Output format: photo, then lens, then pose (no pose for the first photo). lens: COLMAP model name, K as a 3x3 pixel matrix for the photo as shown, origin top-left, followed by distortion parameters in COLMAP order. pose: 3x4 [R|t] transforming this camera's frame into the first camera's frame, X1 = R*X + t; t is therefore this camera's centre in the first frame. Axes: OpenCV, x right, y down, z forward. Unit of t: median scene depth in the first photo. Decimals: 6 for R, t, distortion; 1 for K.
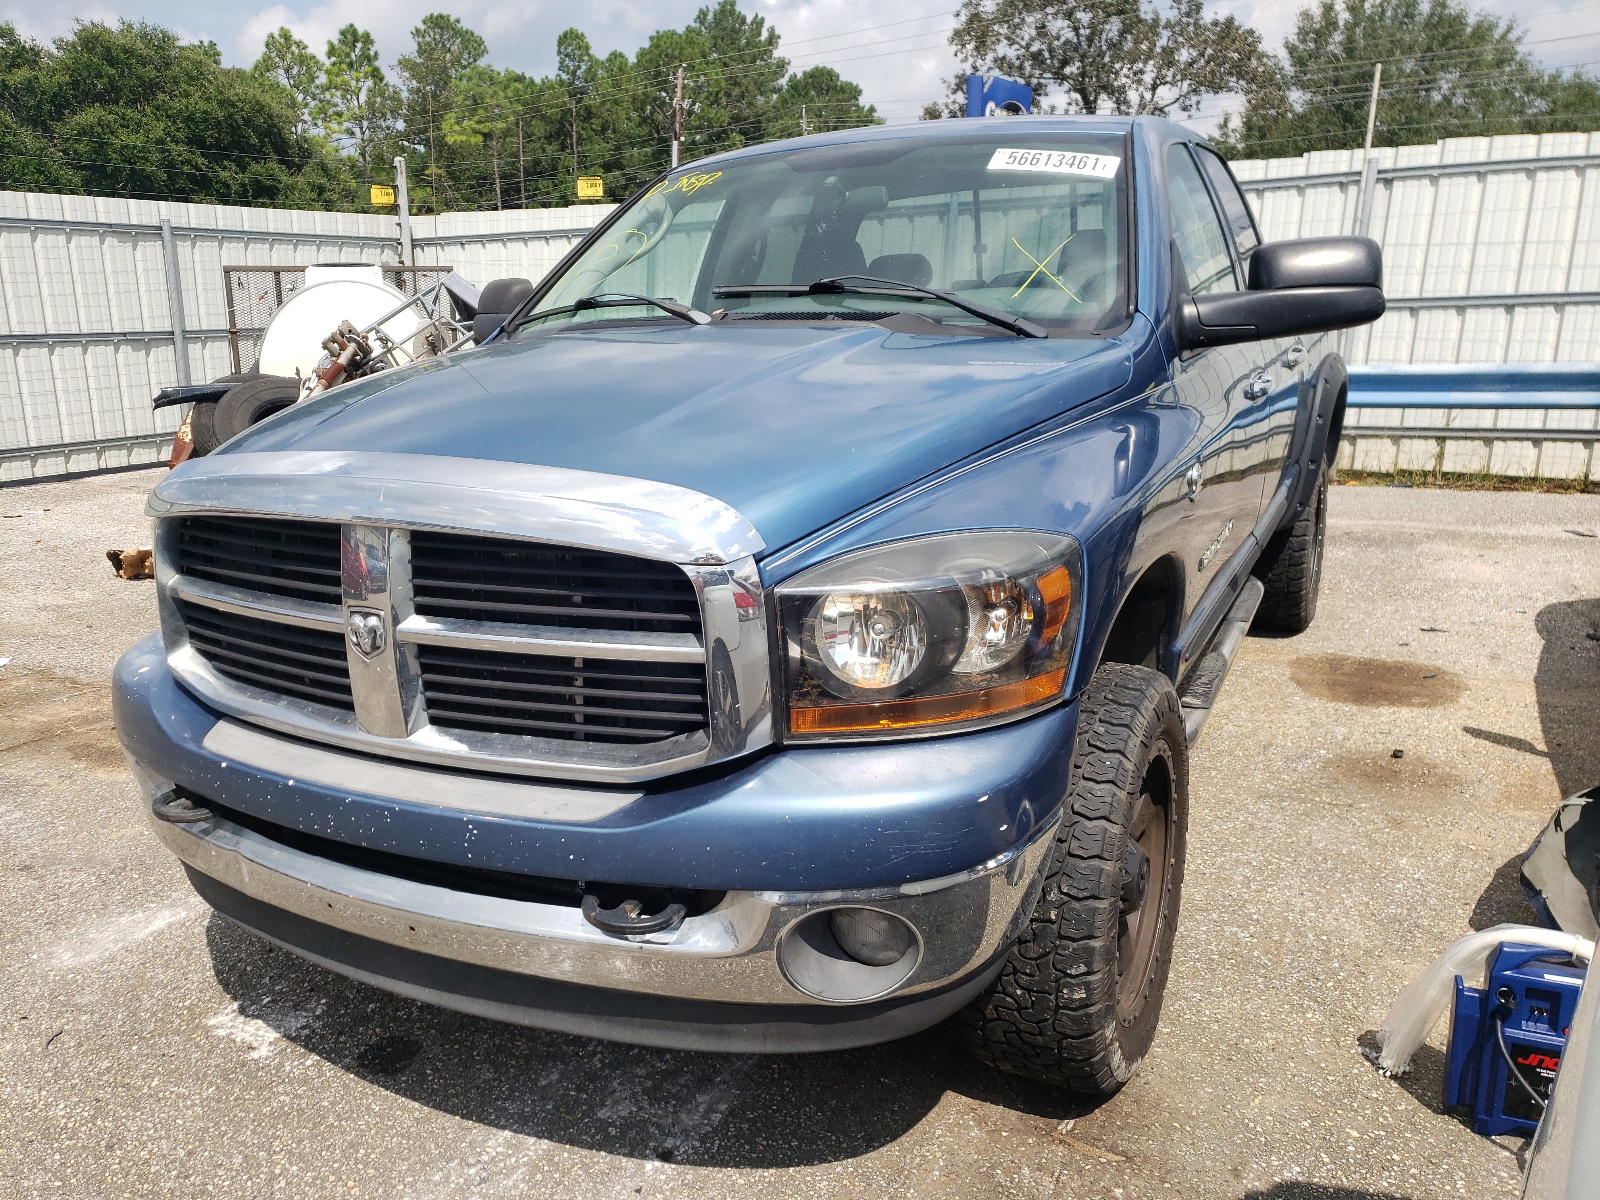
lens RADIAL K [[1214.8, 0, 792.7], [0, 1214.8, 609.3], [0, 0, 1]] dist [0.006850, 0.027390]
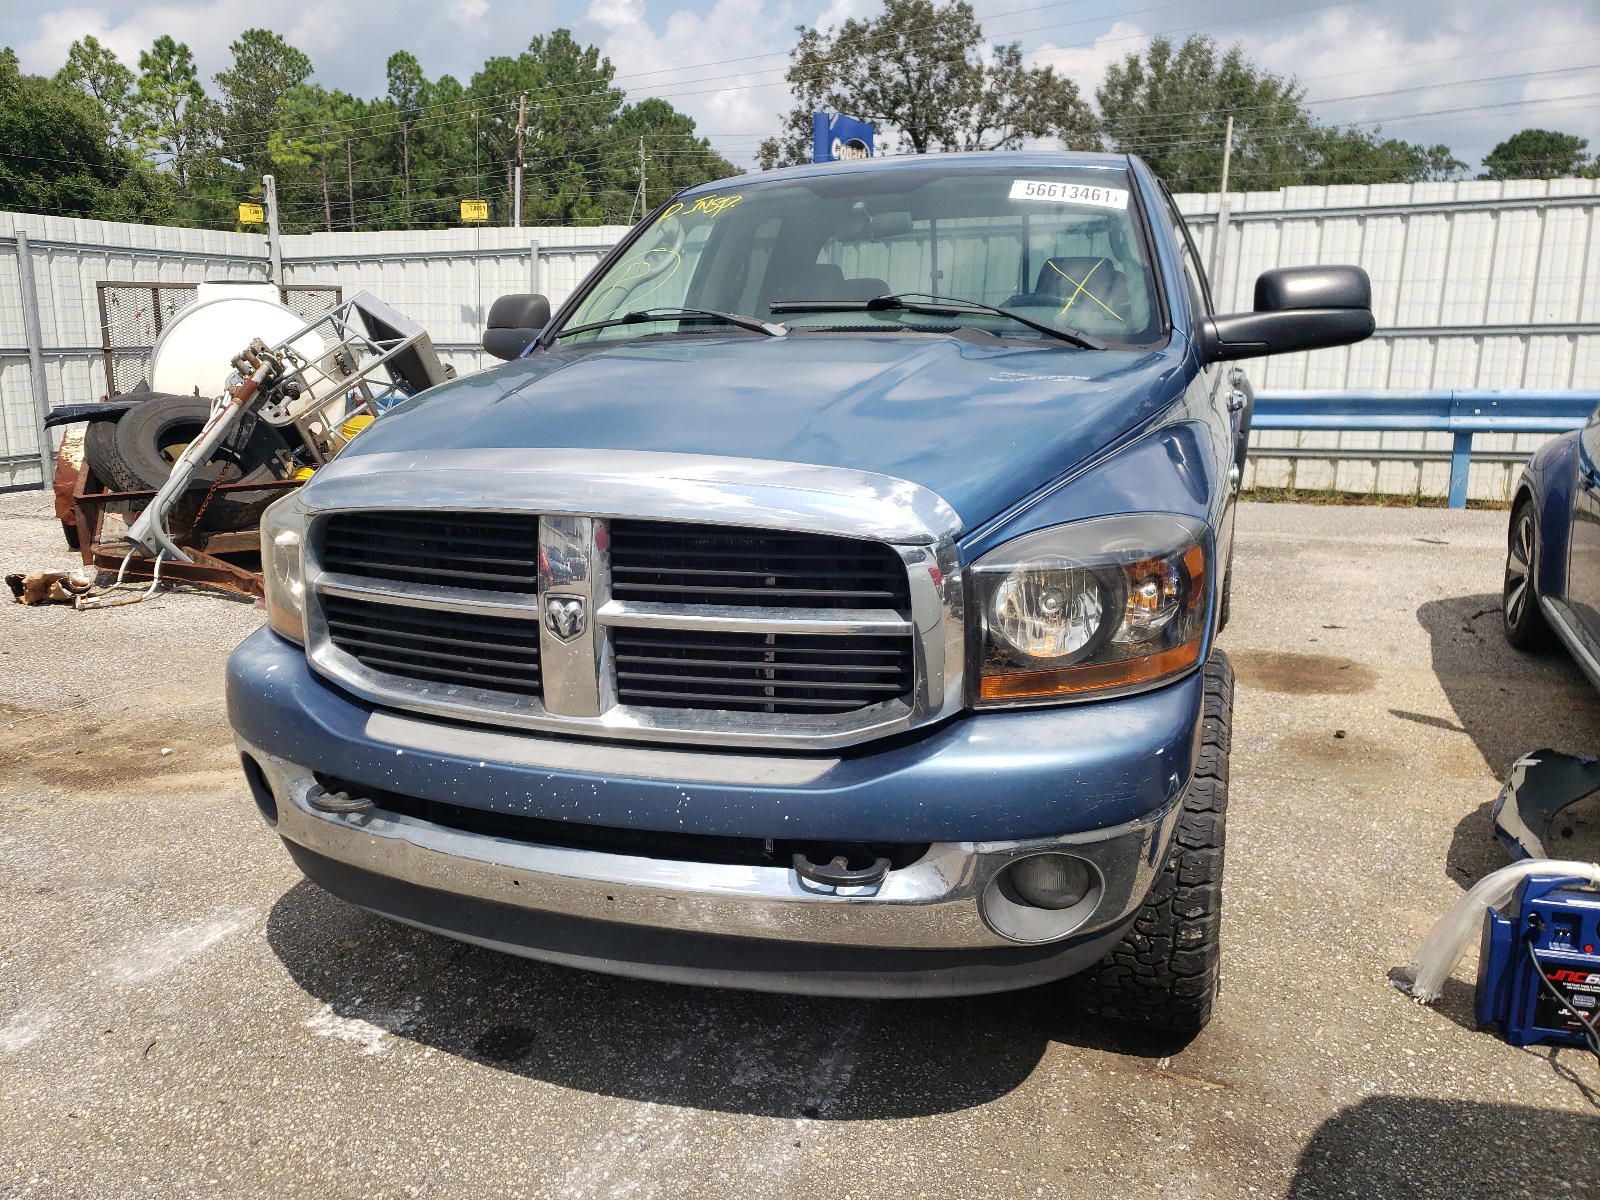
lens RADIAL K [[1206.1, 0, 800.0], [0, 1206.1, 600.0], [0, 0, 1]] dist [0.000402, 0.035478]
pose [[0.991922, -0.017017, 0.125702, -0.191554], [0.020439, 0.999453, -0.025982, 0.024217], [-0.125191, 0.028342, 0.991728, -0.041540]]
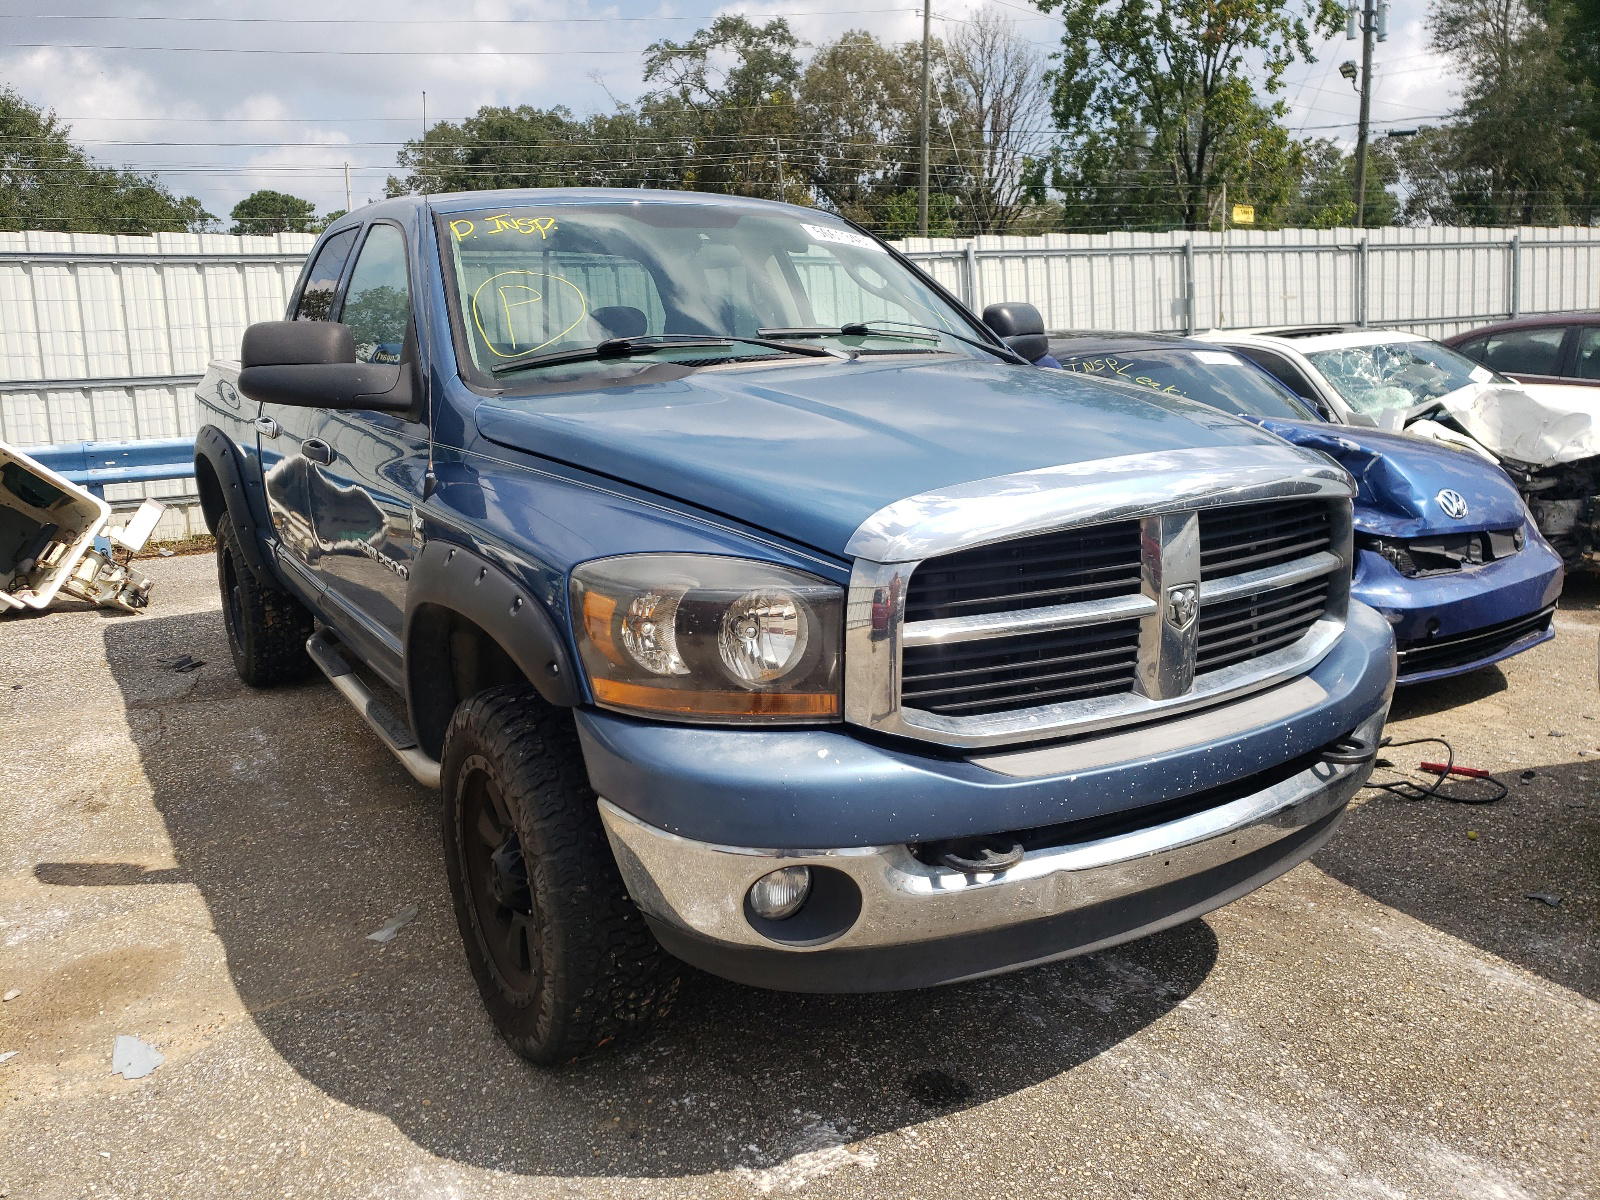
lens RADIAL K [[1230.6, 0, 699.9], [0, 1230.6, 643.8], [0, 0, 1]] dist [0.003861, 0.004342]
pose [[0.548479, -0.188018, 0.814752, -1.091089], [0.221312, 0.972285, 0.075388, -0.095200], [-0.806345, 0.138966, 0.574888, 0.489927]]
